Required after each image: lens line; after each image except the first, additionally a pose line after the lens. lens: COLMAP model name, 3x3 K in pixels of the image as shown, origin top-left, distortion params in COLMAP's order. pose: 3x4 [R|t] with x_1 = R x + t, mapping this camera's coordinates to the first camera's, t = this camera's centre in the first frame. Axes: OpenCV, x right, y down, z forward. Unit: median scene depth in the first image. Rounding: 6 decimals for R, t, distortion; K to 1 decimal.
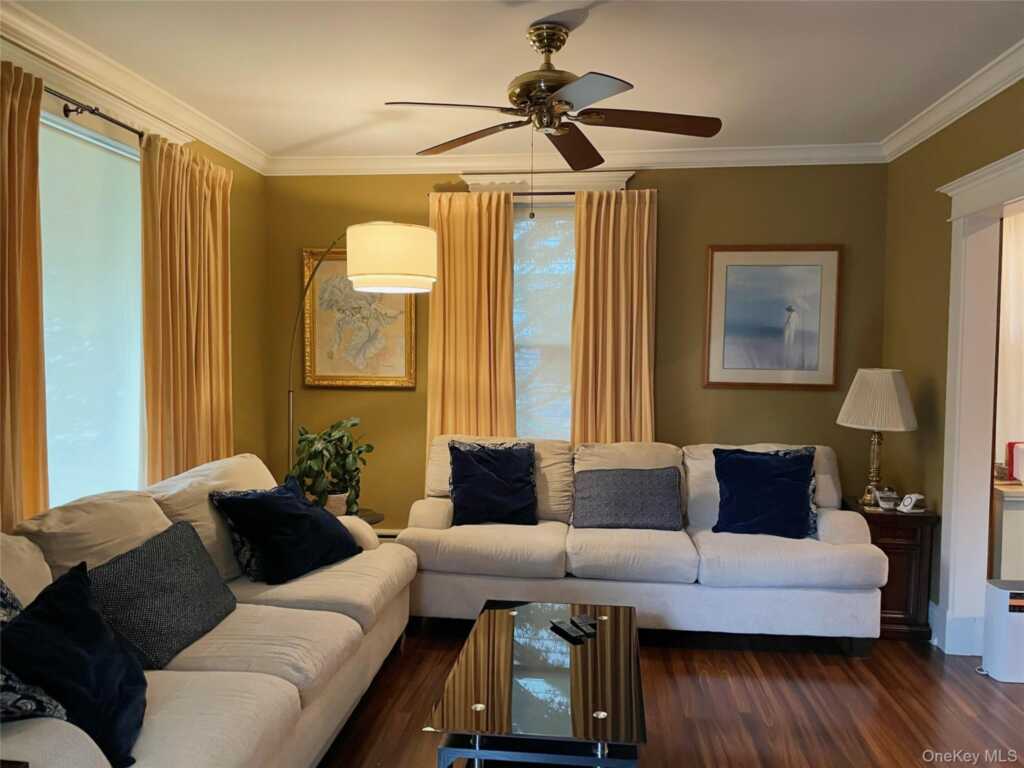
lens RADIAL K [[797.1, 0, 512.0], [0, 797.1, 384.0], [0, 0, 1]] dist [0.003970, 0.000693]
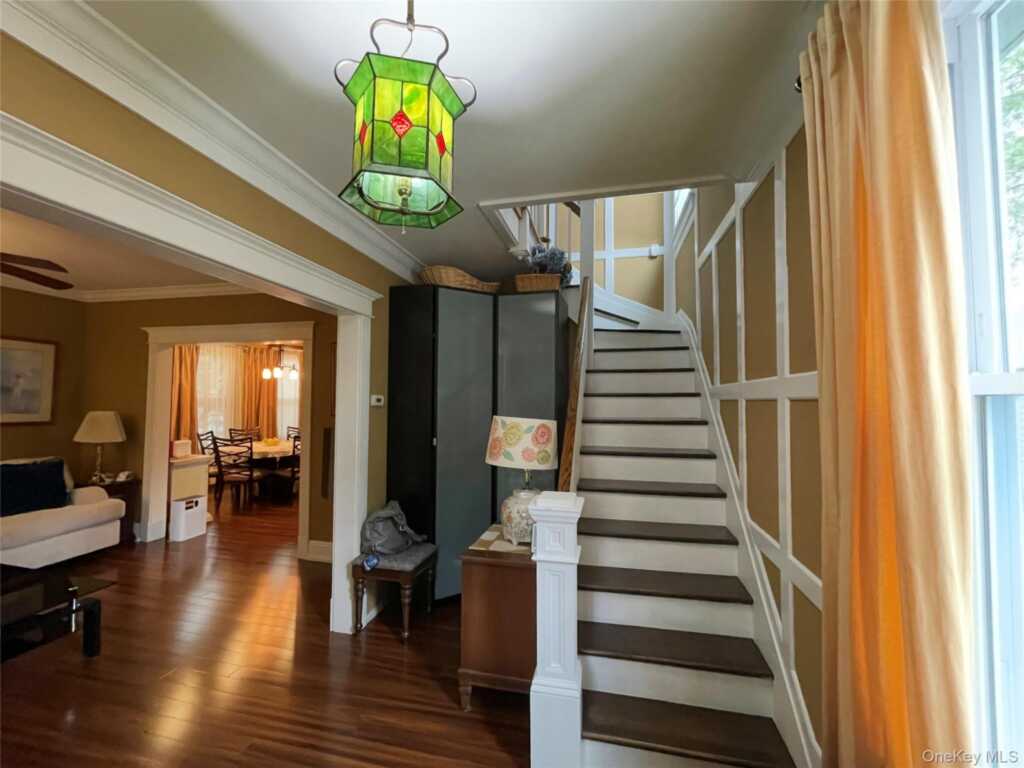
lens RADIAL K [[414.0, 0, 512.0], [0, 414.0, 384.0], [0, 0, 1]] dist [-0.000107, -0.000034]
pose [[0.110513, 0.034004, 0.993293, -0.456364], [0.039150, 0.998490, -0.038538, -0.007507], [-0.993103, 0.043146, 0.109015, -0.116495]]
